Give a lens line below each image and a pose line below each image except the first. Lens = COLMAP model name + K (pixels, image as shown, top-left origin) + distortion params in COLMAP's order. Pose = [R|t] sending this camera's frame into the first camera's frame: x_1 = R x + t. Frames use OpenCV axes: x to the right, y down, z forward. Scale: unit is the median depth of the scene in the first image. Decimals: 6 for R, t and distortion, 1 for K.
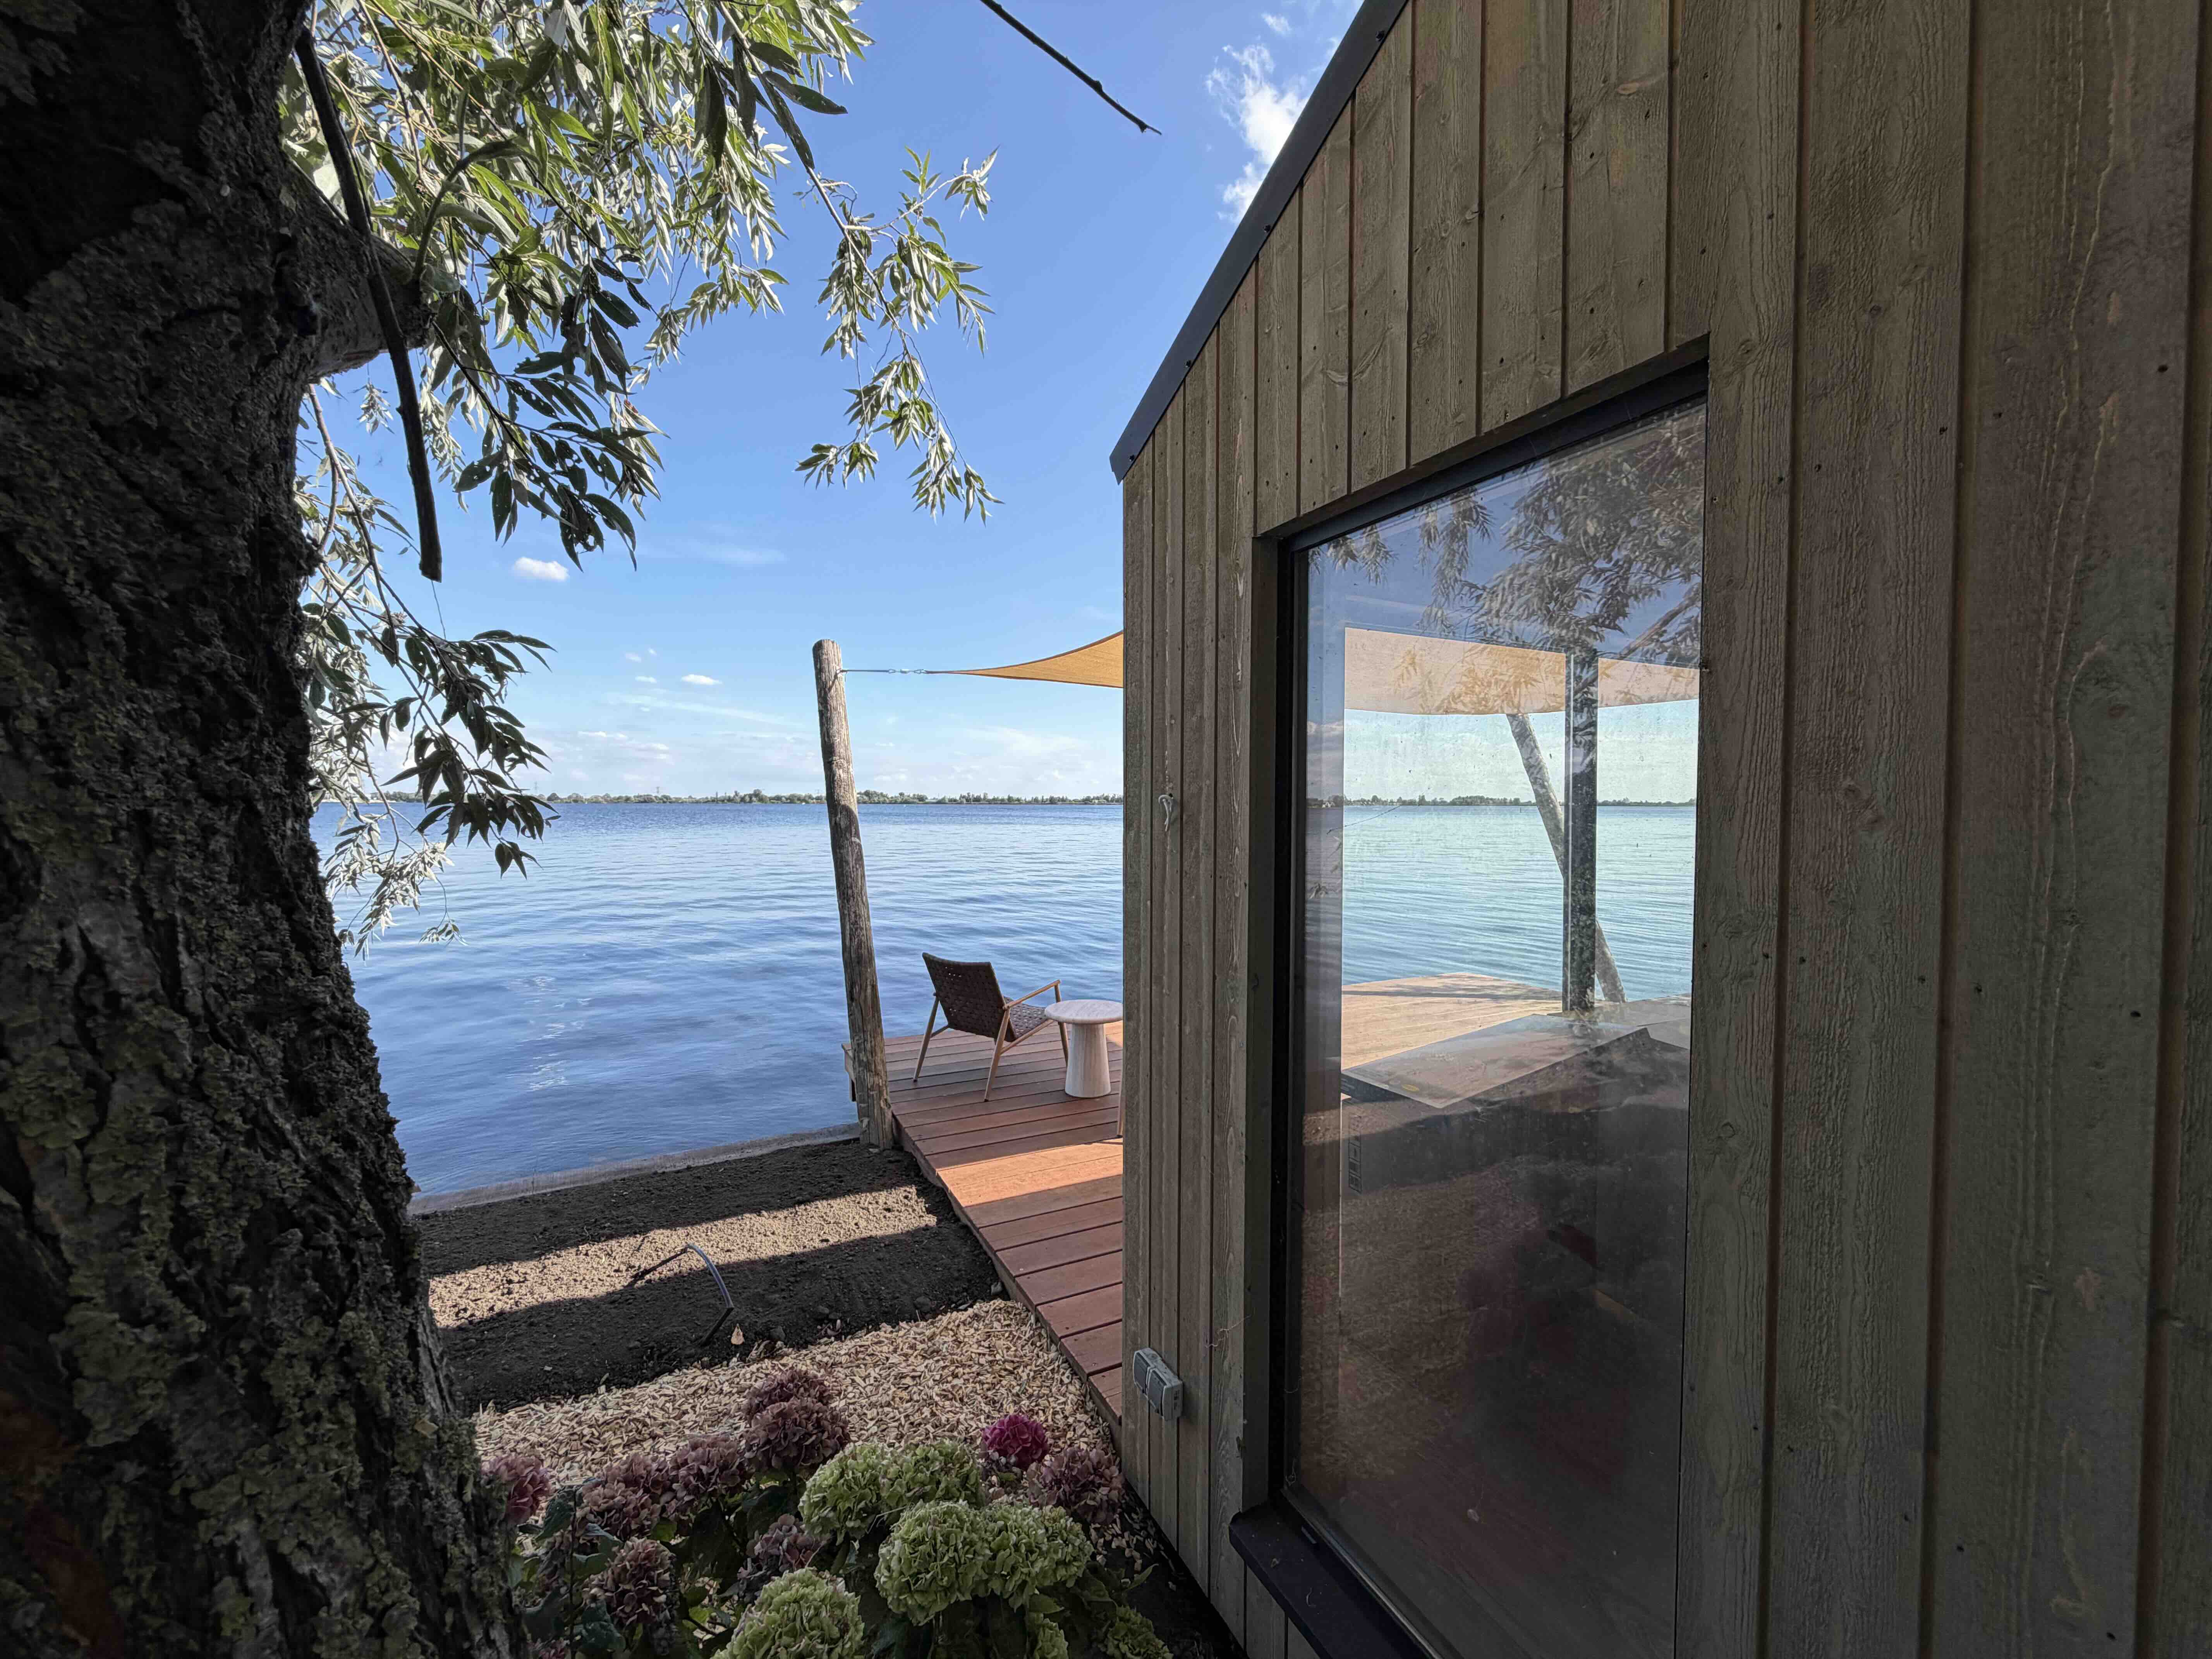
lens RADIAL K [[881.7, 0, 1096.8], [0, 881.7, 821.8], [0, 0, 1]] dist [0.000548, 0.000698]
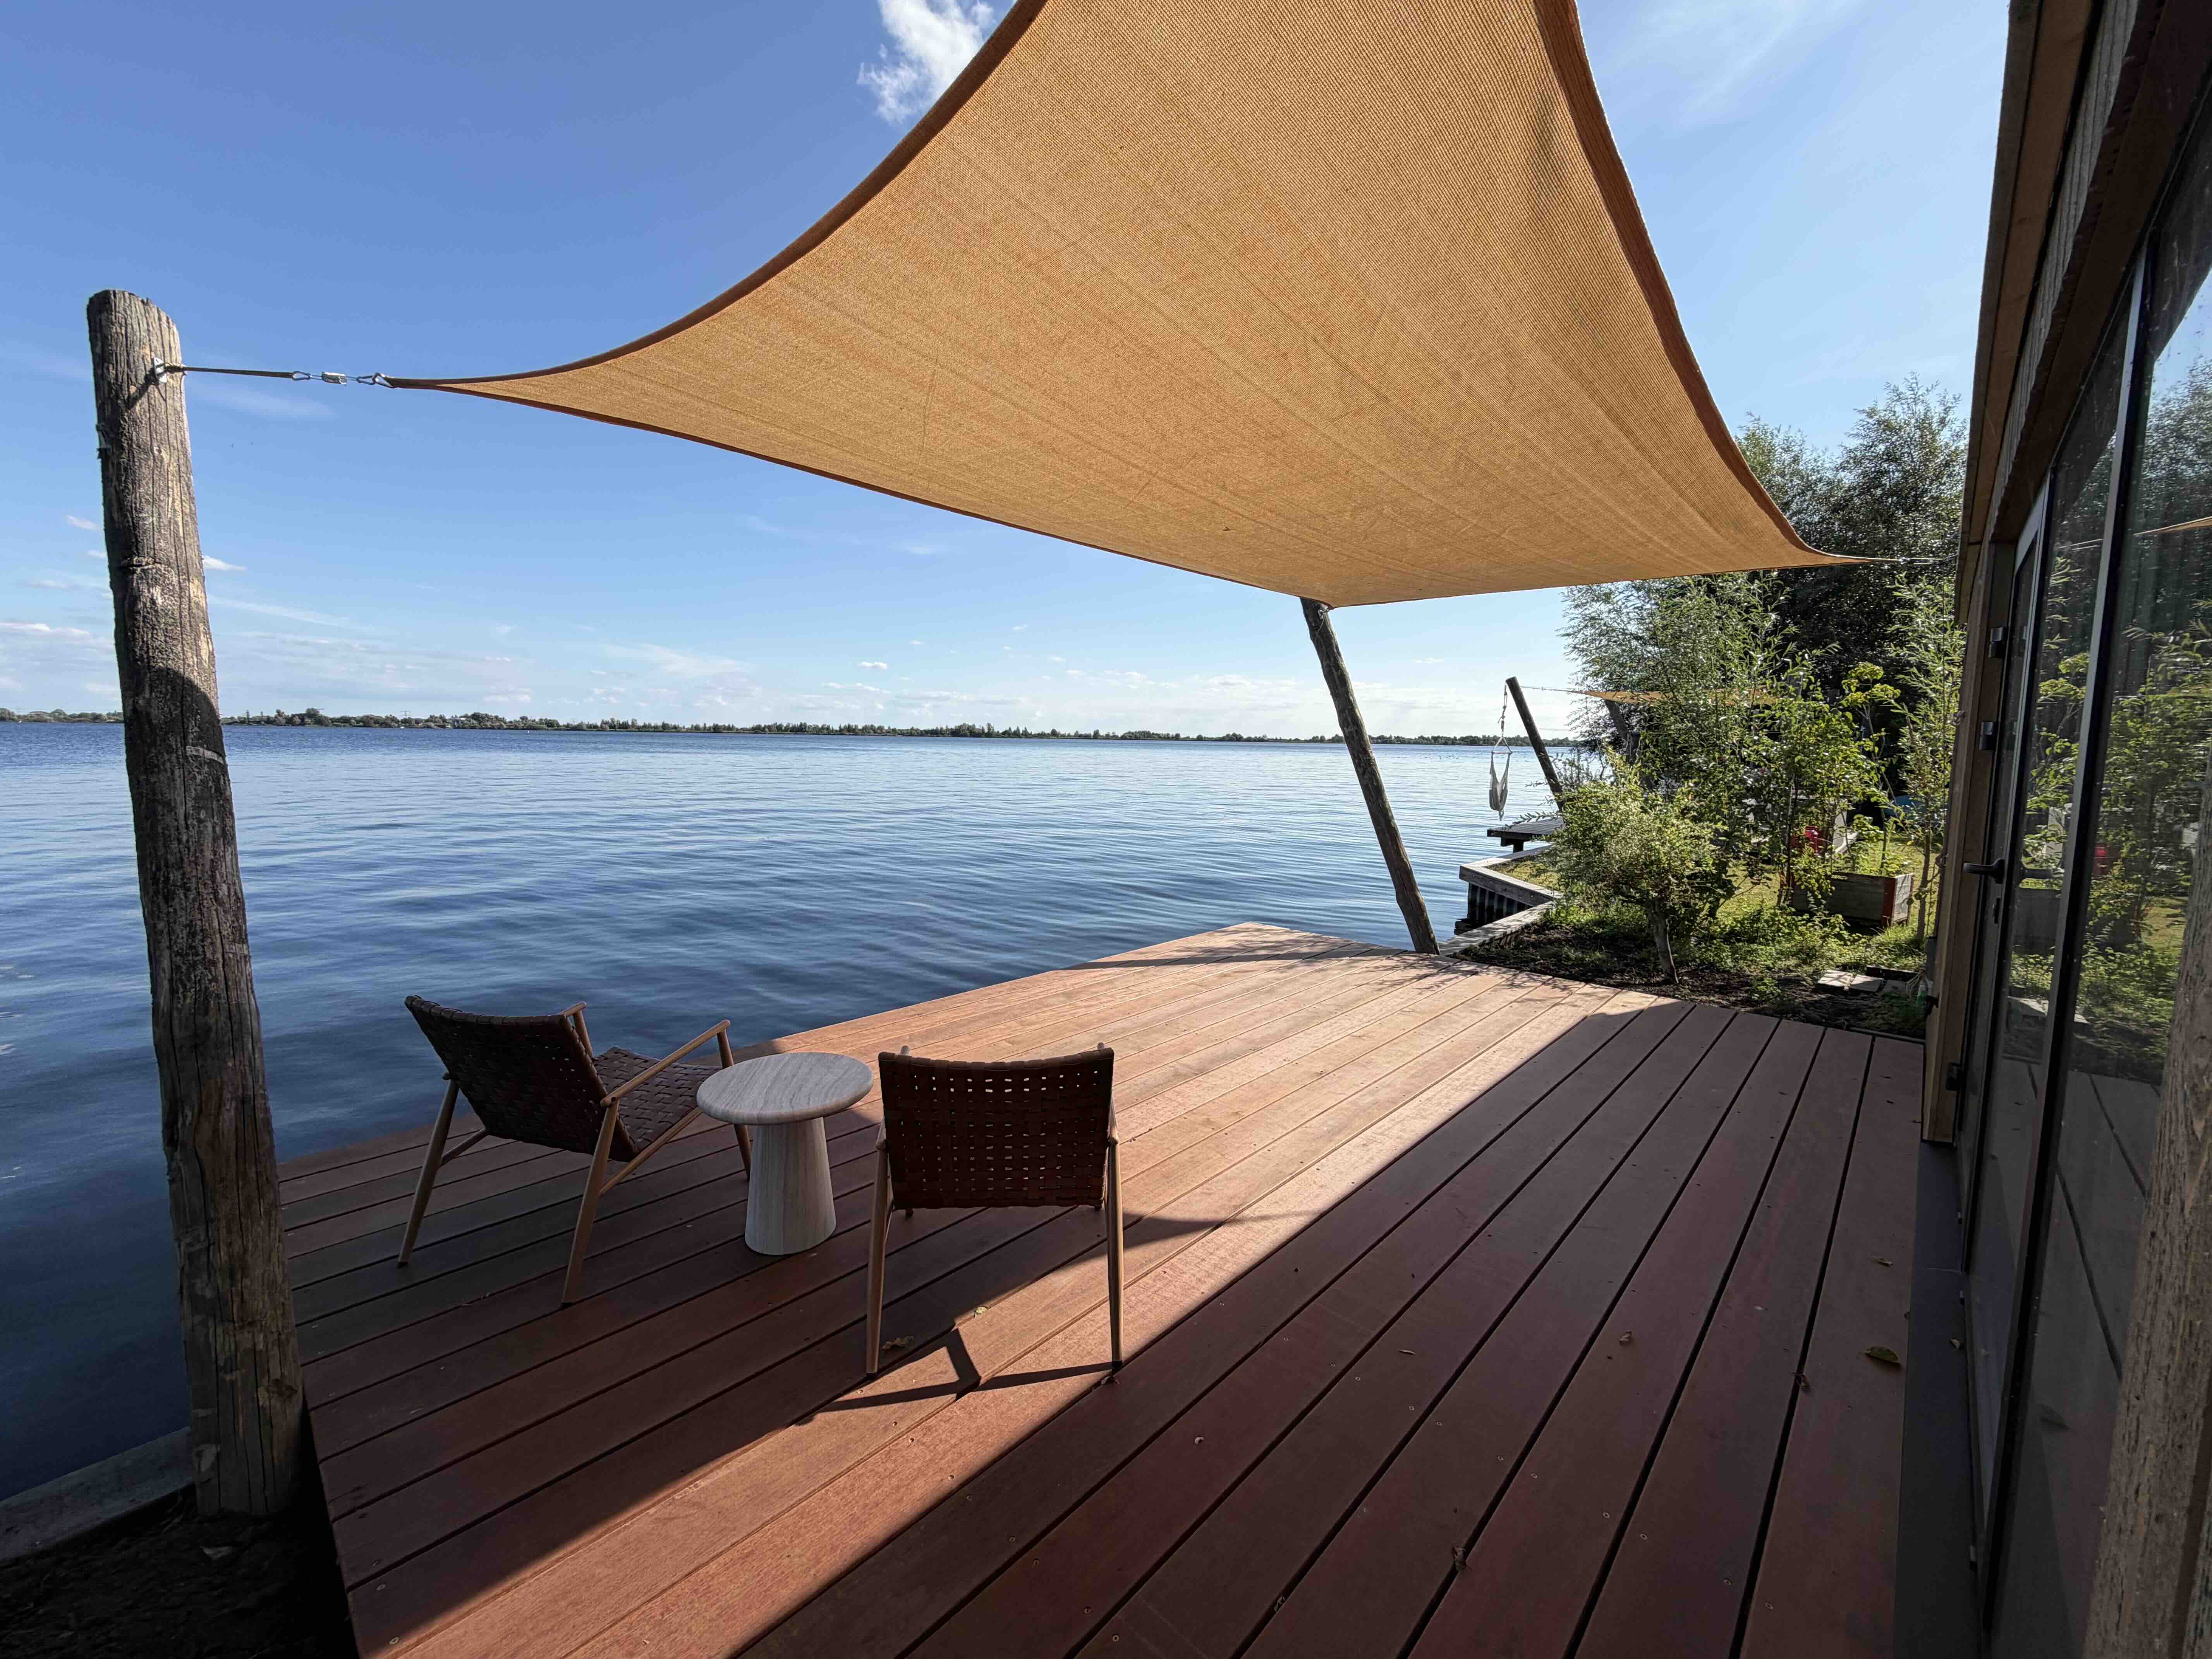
lens RADIAL K [[881.7, 0, 1096.8], [0, 881.7, 821.8], [0, 0, 1]] dist [0.000548, 0.000698]
pose [[0.937594, -0.020137, 0.347149, -0.017291], [-0.006656, 0.997100, 0.075816, 0.019806], [-0.347669, -0.073395, 0.934740, 0.470983]]
